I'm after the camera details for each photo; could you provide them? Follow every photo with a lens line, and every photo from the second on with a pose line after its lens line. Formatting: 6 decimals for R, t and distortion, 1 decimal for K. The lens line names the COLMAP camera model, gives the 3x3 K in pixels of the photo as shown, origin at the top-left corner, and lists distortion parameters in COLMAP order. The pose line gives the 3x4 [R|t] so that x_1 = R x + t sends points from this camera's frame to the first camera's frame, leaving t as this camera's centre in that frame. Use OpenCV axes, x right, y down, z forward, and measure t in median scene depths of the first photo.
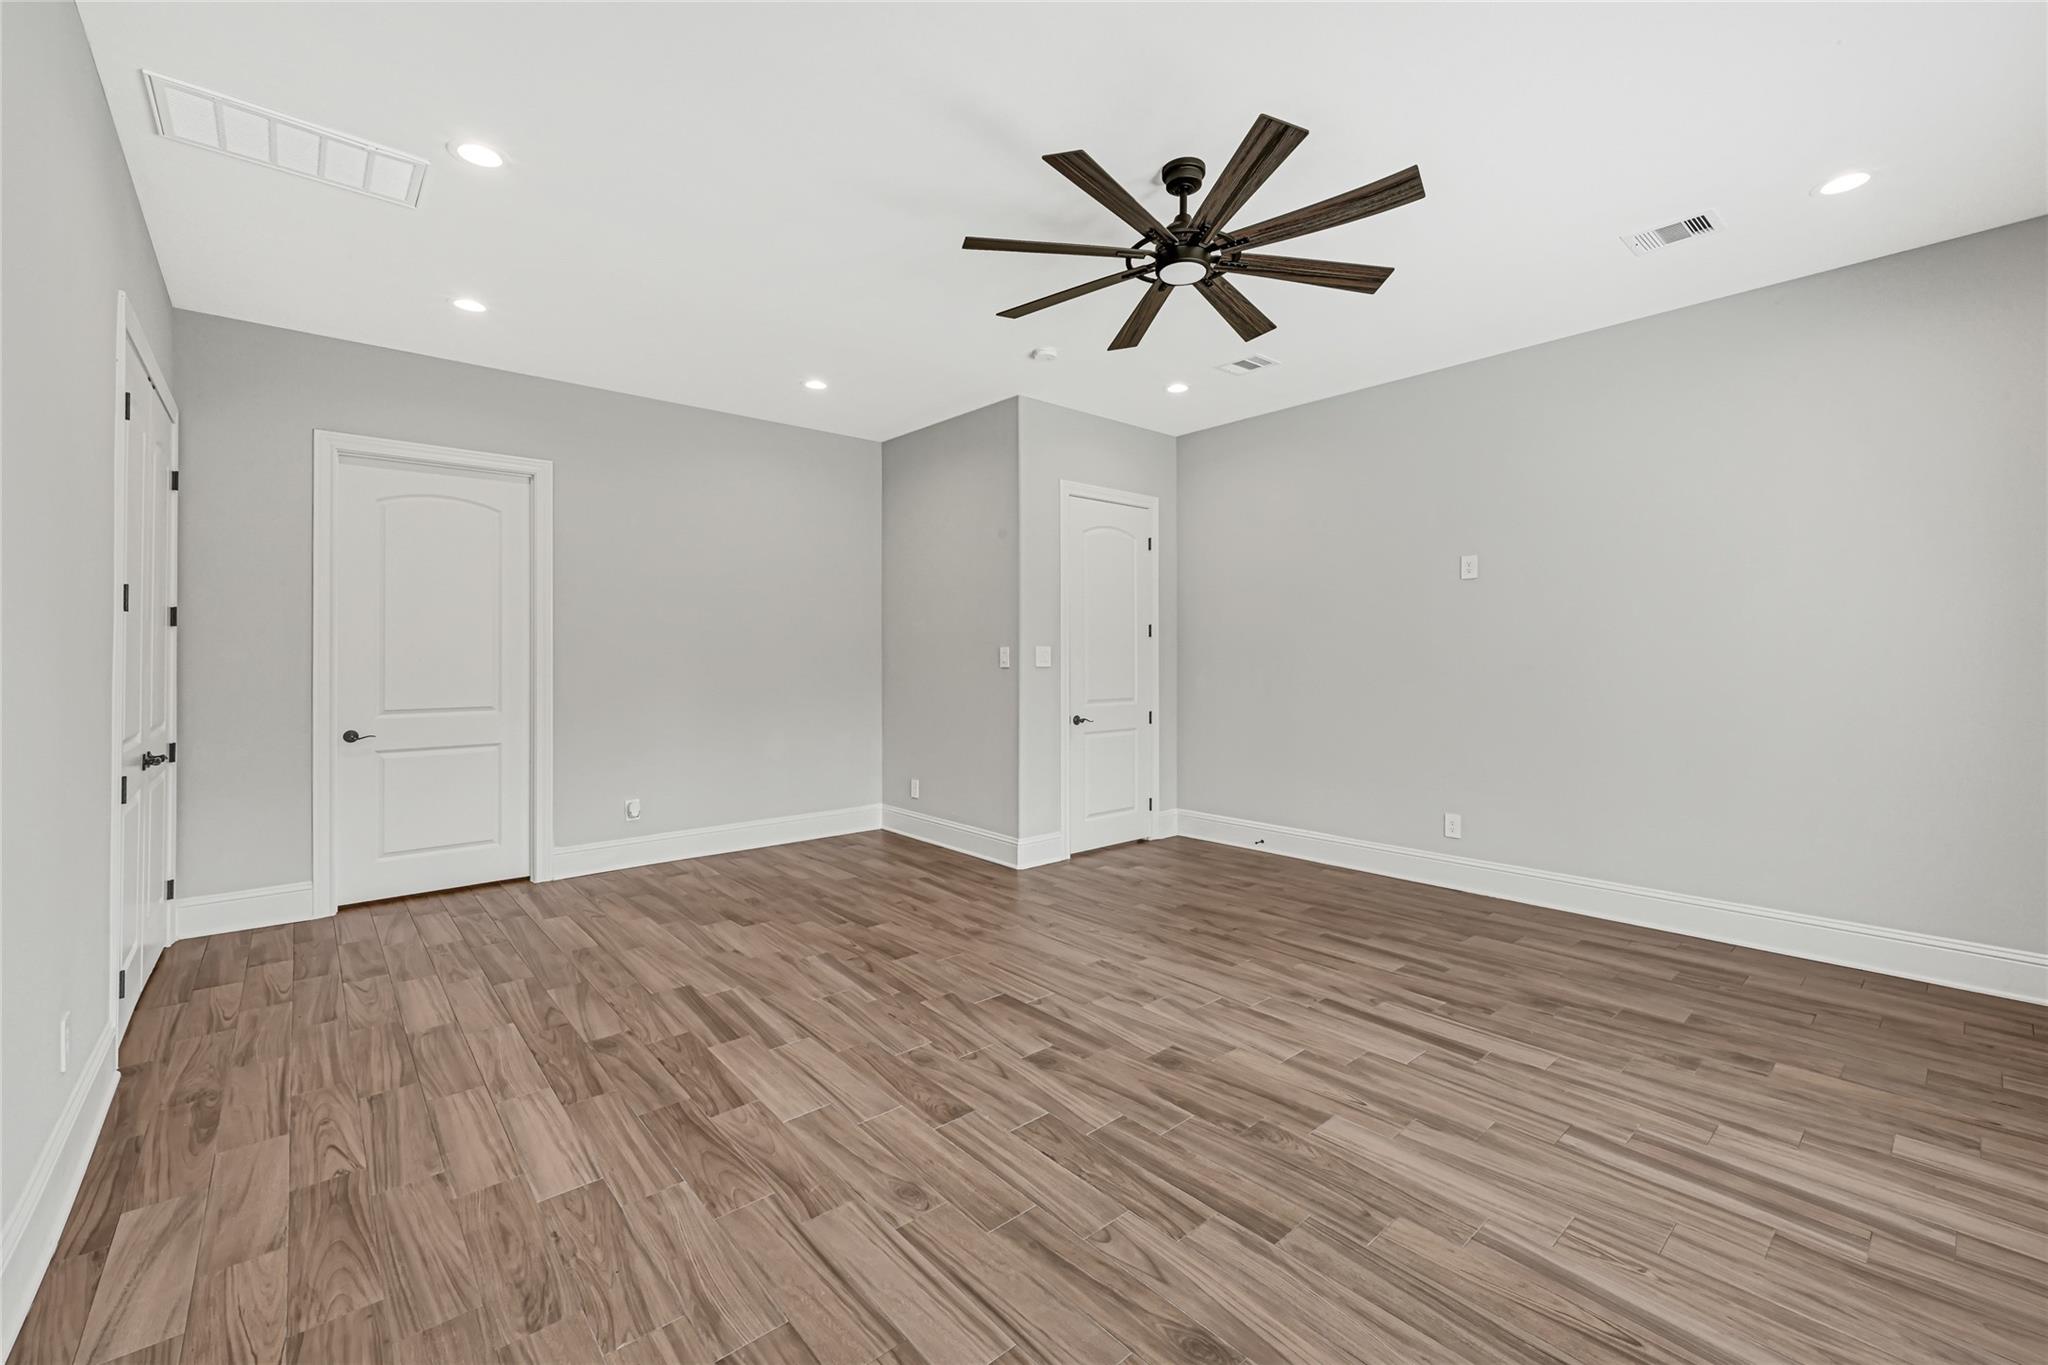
lens RADIAL K [[829.5, 0, 1028.4], [0, 829.5, 667.5], [0, 0, 1]] dist [0.000169, -0.000001]
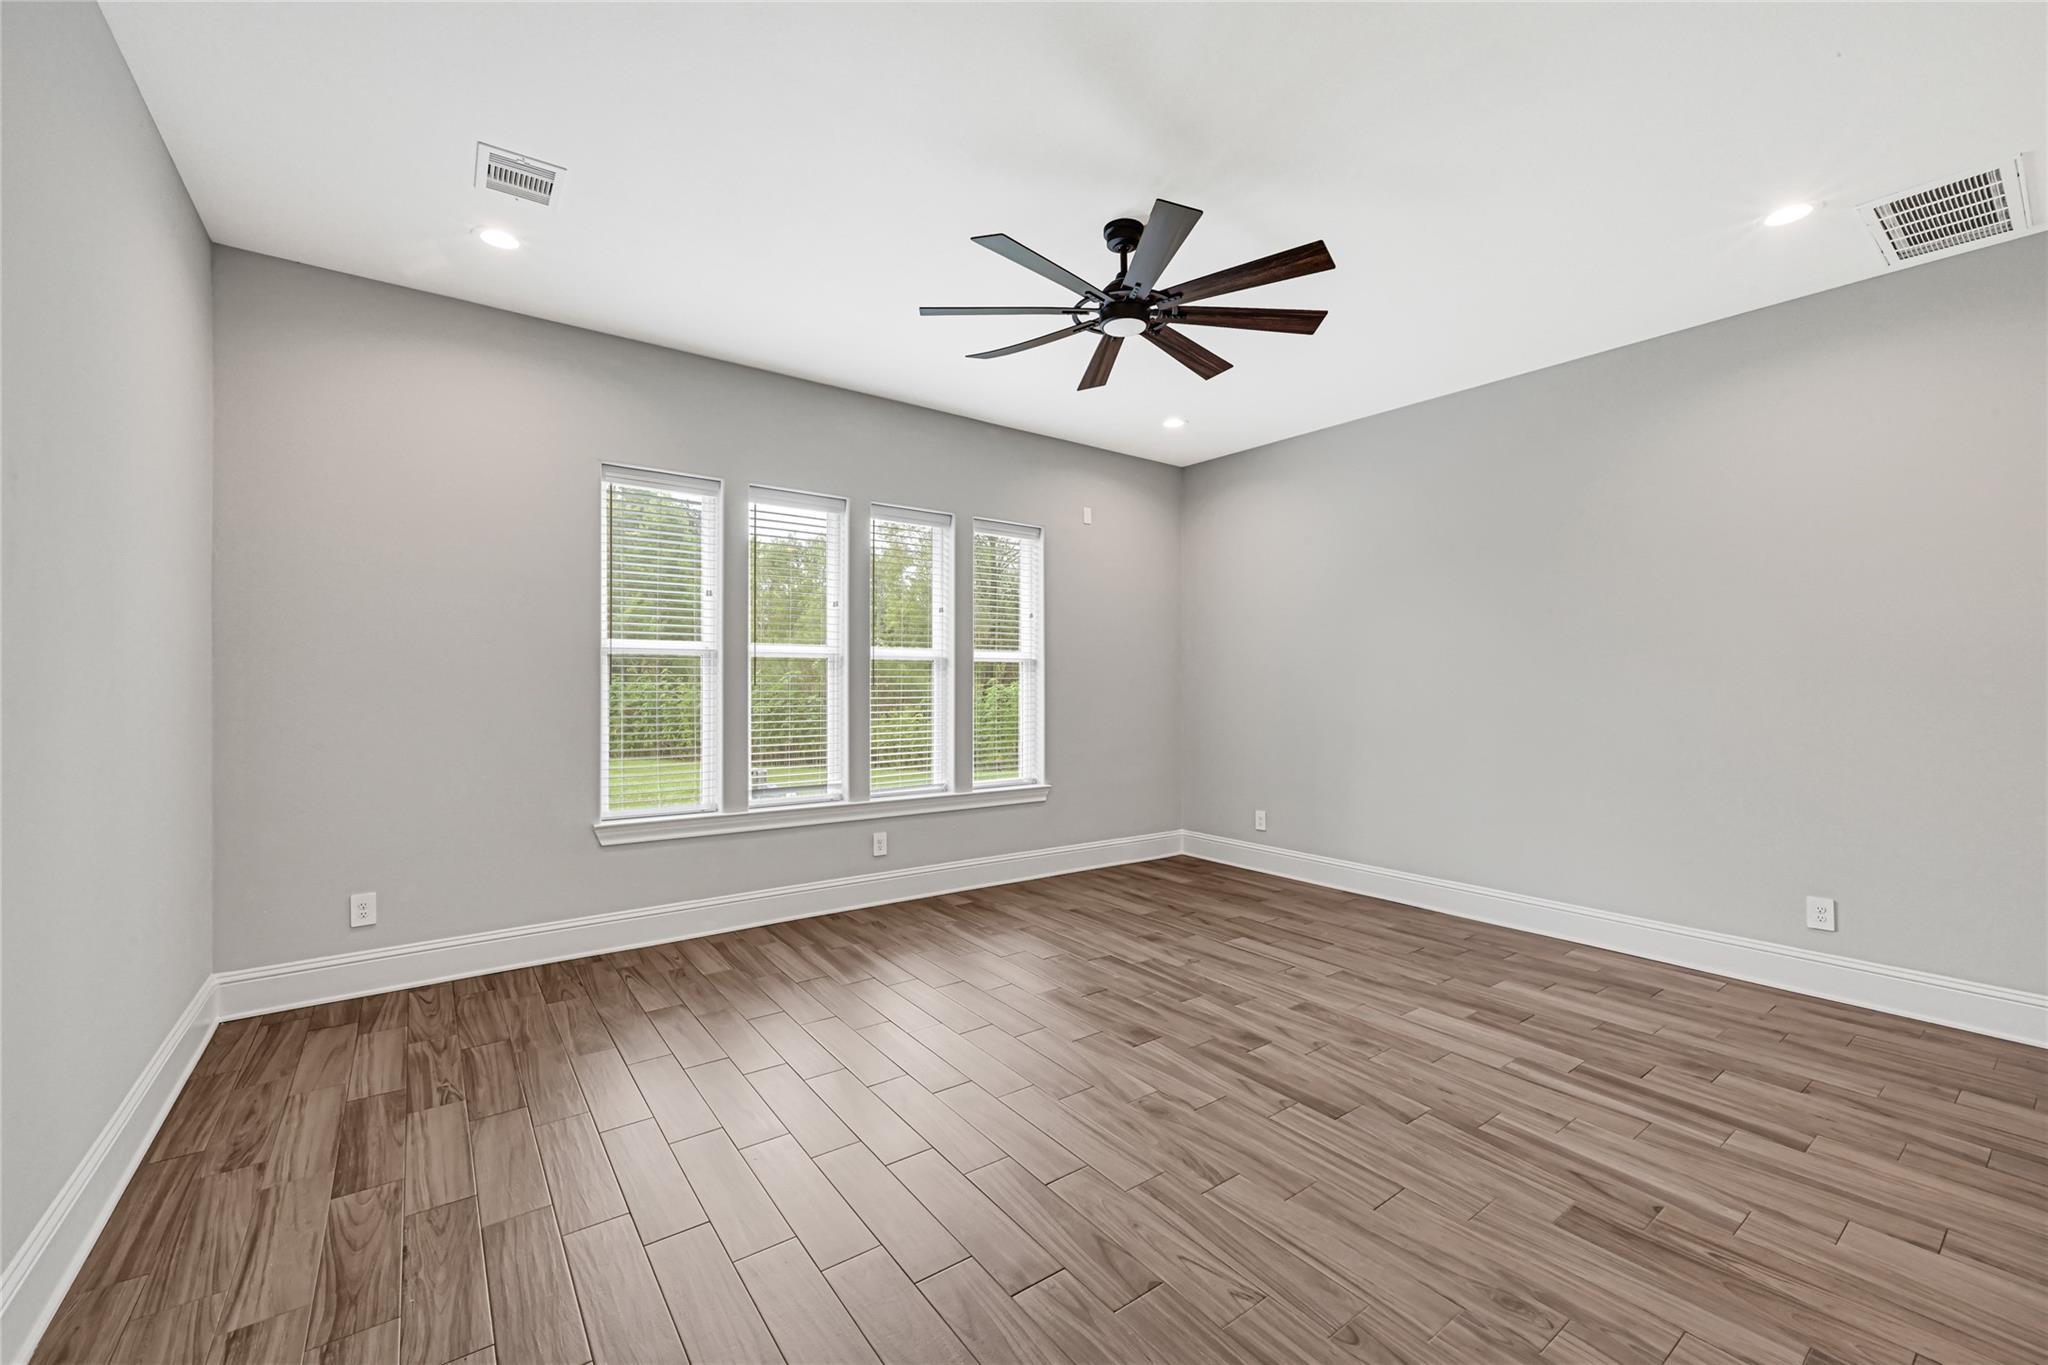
lens RADIAL K [[829.5, 0, 1025.9], [0, 829.5, 682.9], [0, 0, 1]] dist [0.000169, -0.000001]
pose [[-0.997041, -0.000419, 0.076877, 0.245001], [0.000481, 0.999932, 0.011683, -0.027529], [-0.076876, 0.011686, -0.996972, 2.201973]]
